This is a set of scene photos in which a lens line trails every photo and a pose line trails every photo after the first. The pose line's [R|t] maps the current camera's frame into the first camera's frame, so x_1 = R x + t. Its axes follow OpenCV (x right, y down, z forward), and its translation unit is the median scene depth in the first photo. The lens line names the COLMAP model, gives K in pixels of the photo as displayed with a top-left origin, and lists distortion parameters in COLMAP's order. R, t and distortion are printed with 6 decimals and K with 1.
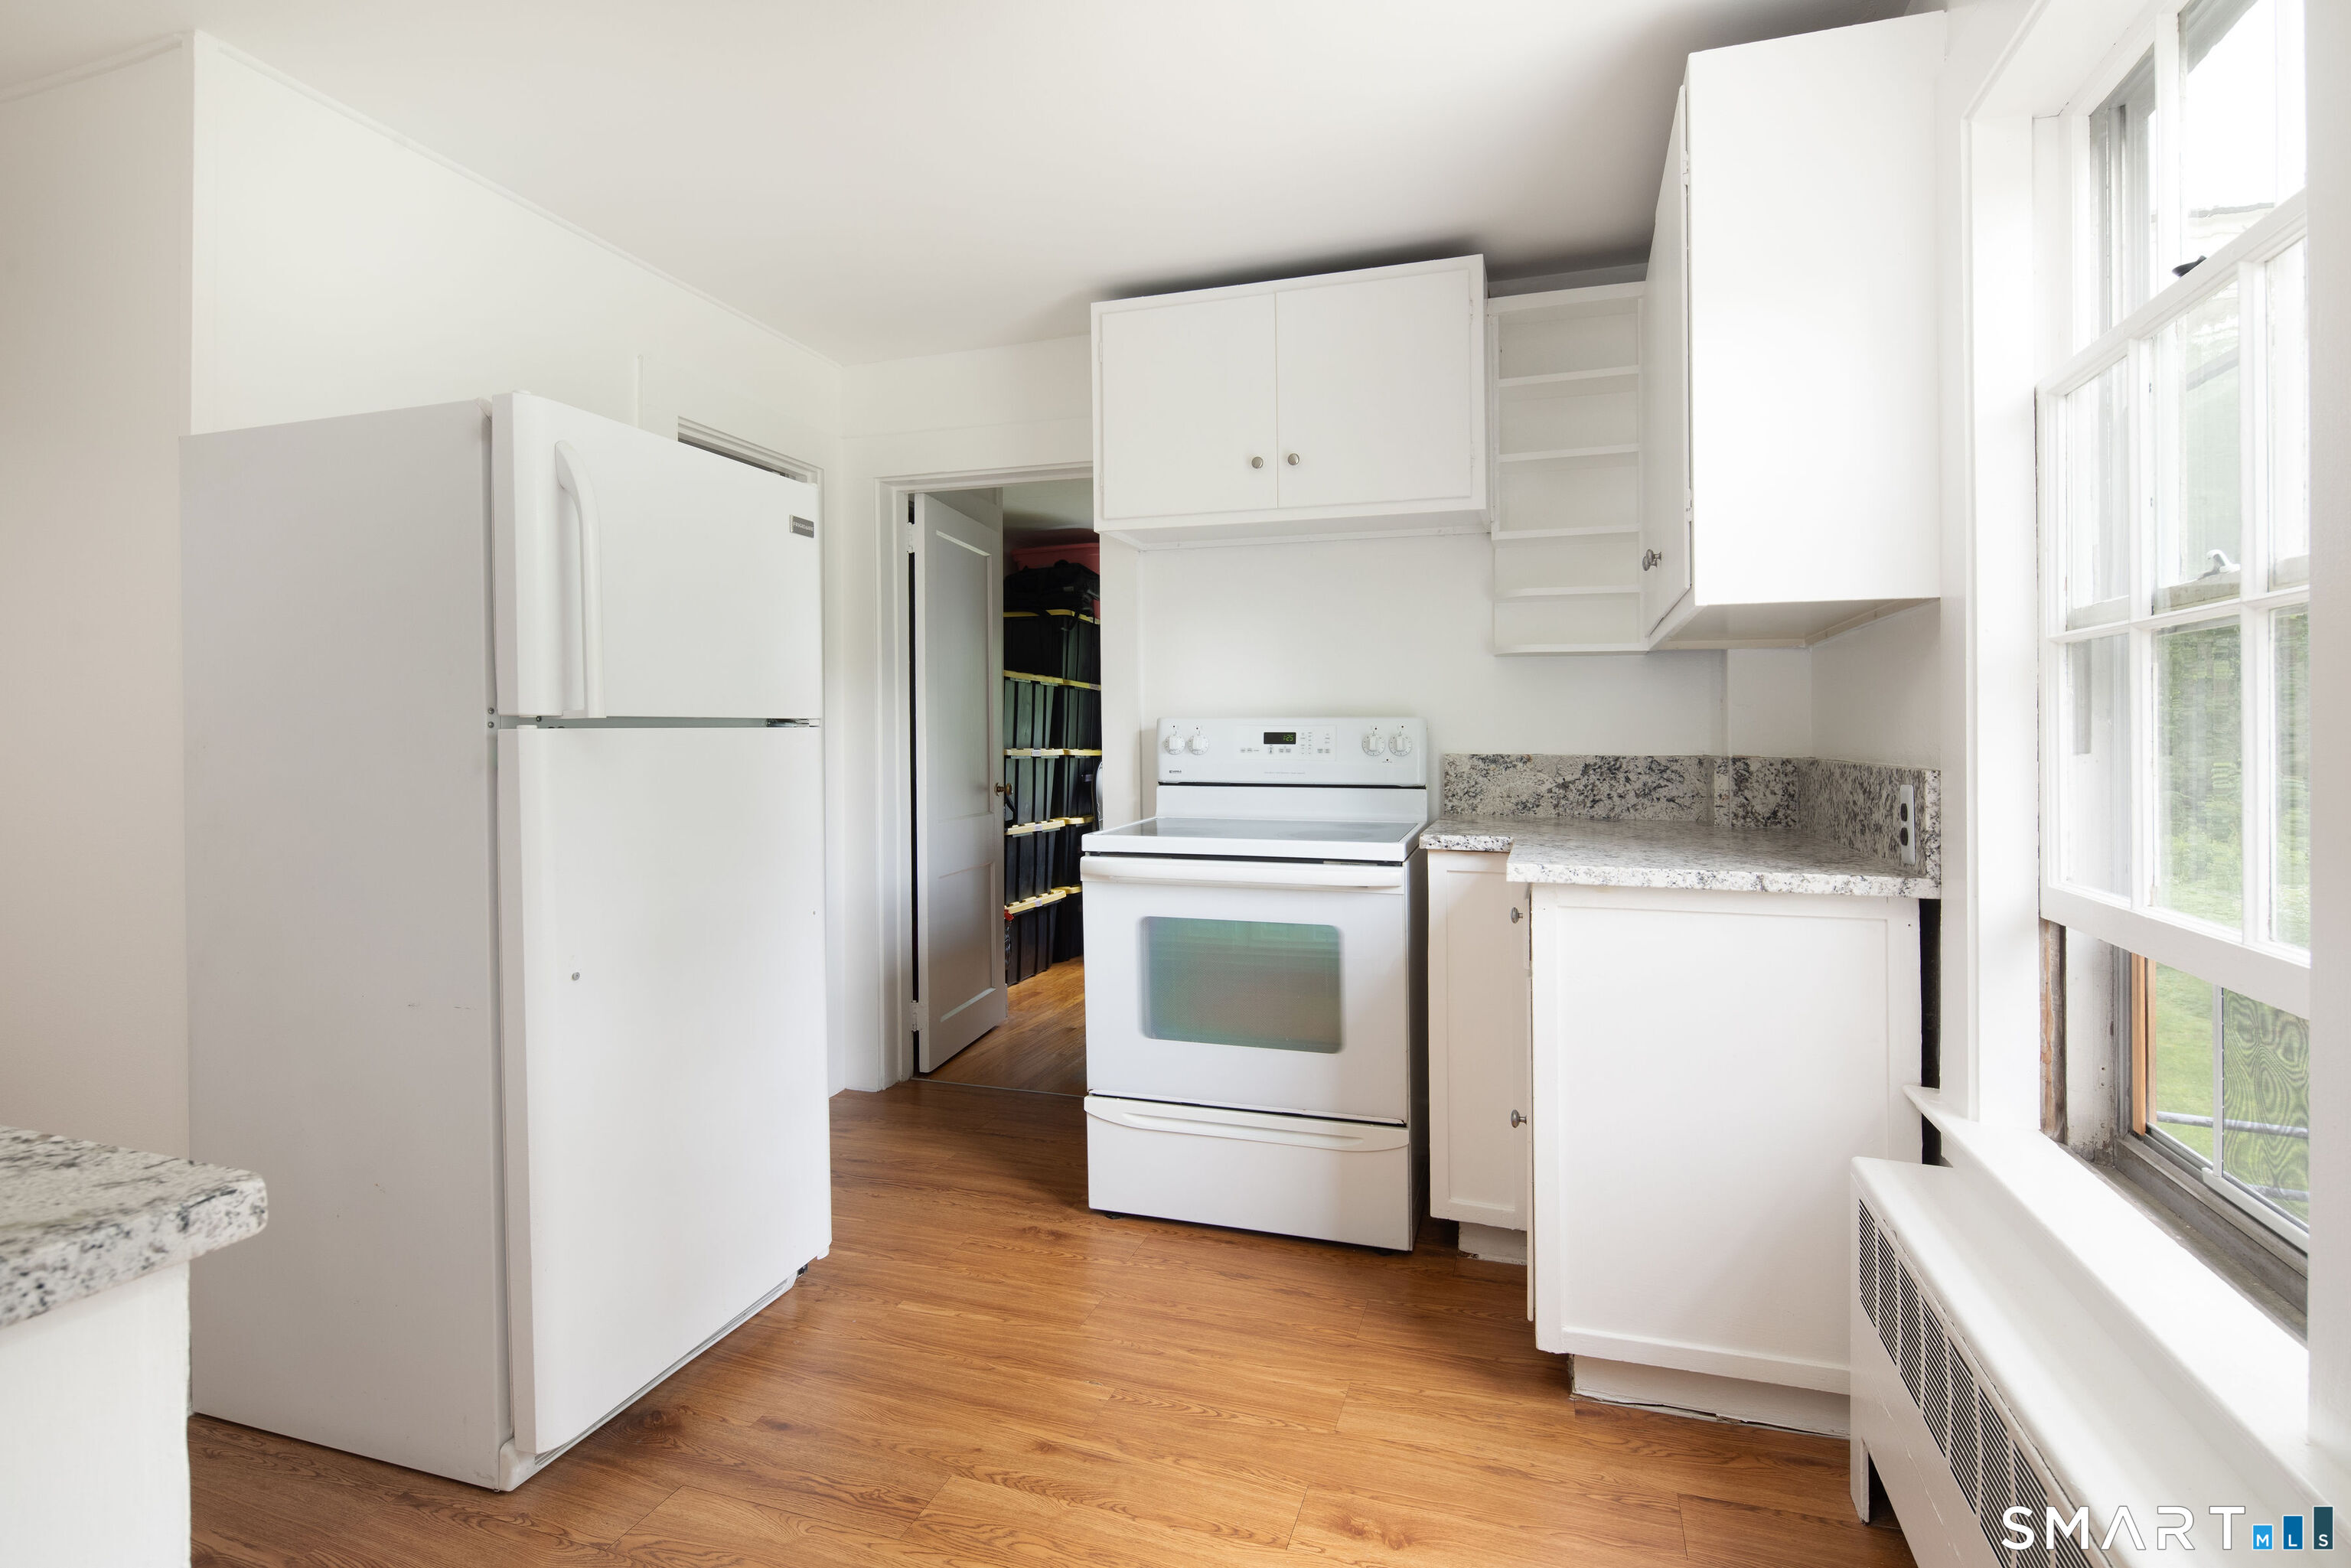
lens RADIAL K [[1152.2, 0, 1179.5], [0, 1152.2, 762.1], [0, 0, 1]] dist [-0.002661, -0.000057]
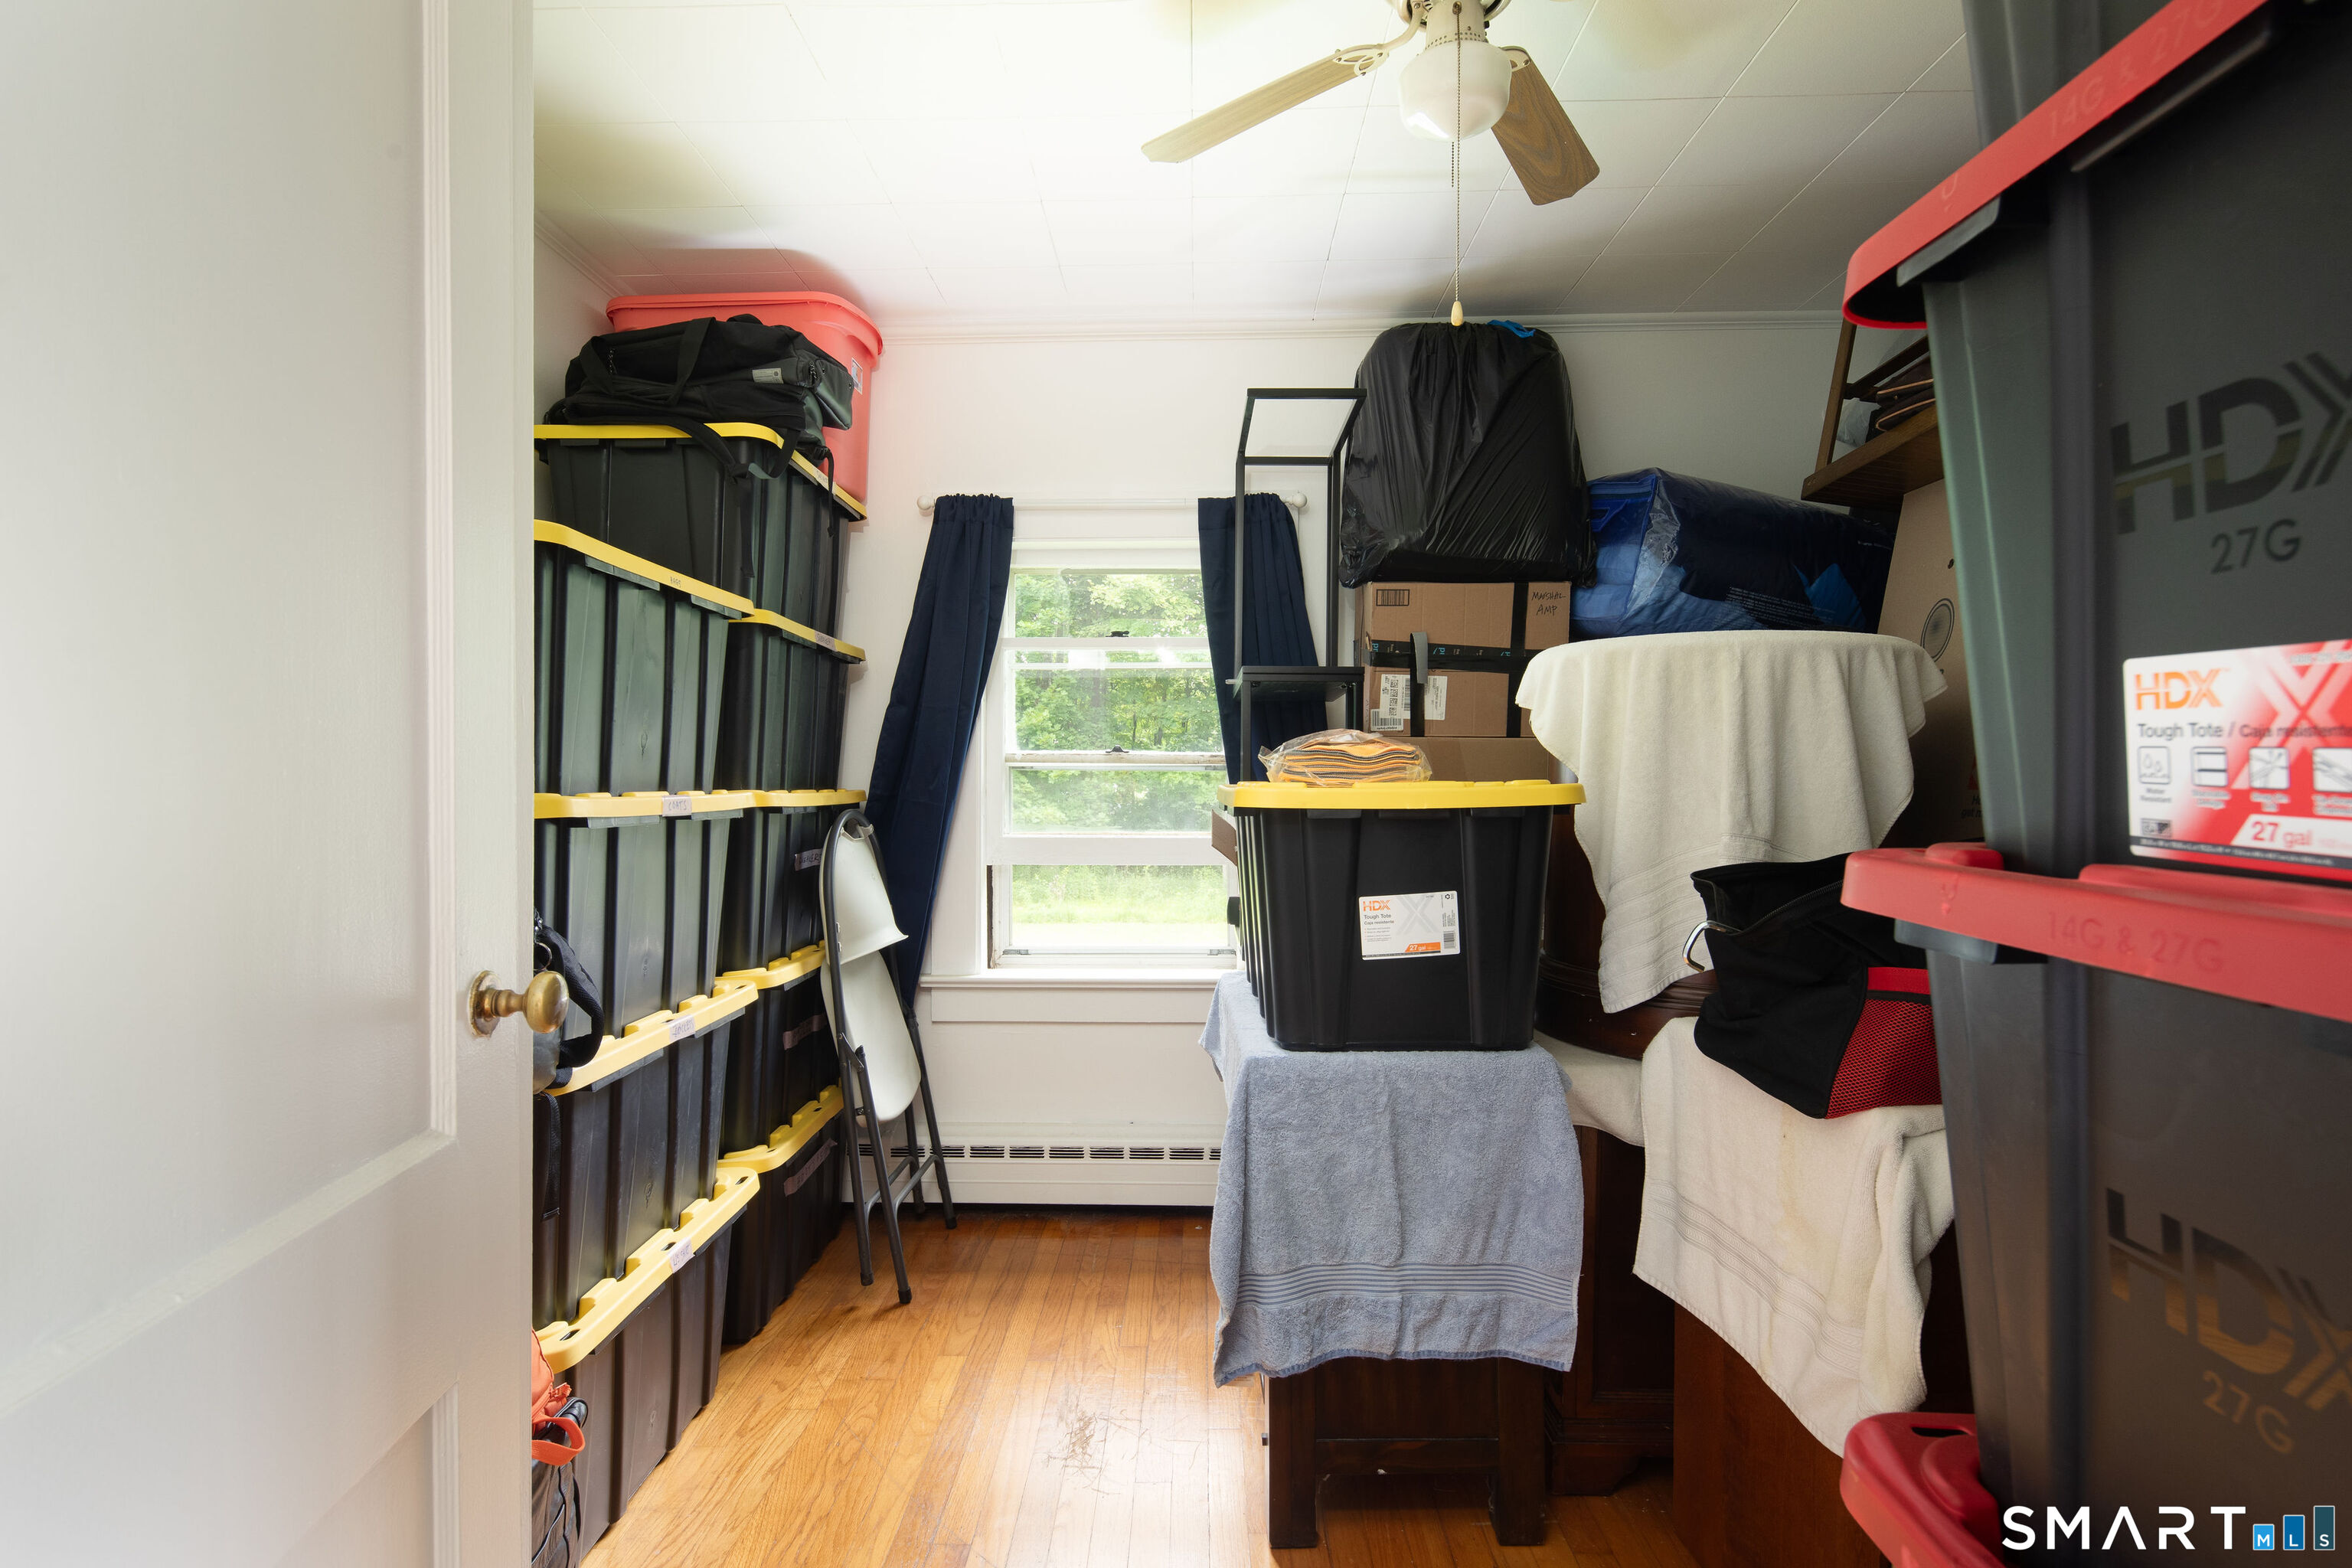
lens RADIAL K [[1152.8, 0, 1170.2], [0, 1152.8, 782.6], [0, 0, 1]] dist [-0.002661, -0.000057]
pose [[0.959966, 0.000875, 0.280117, -0.077854], [0.002260, 0.999938, -0.010869, -0.009990], [-0.280109, 0.011067, 0.959904, 0.618618]]
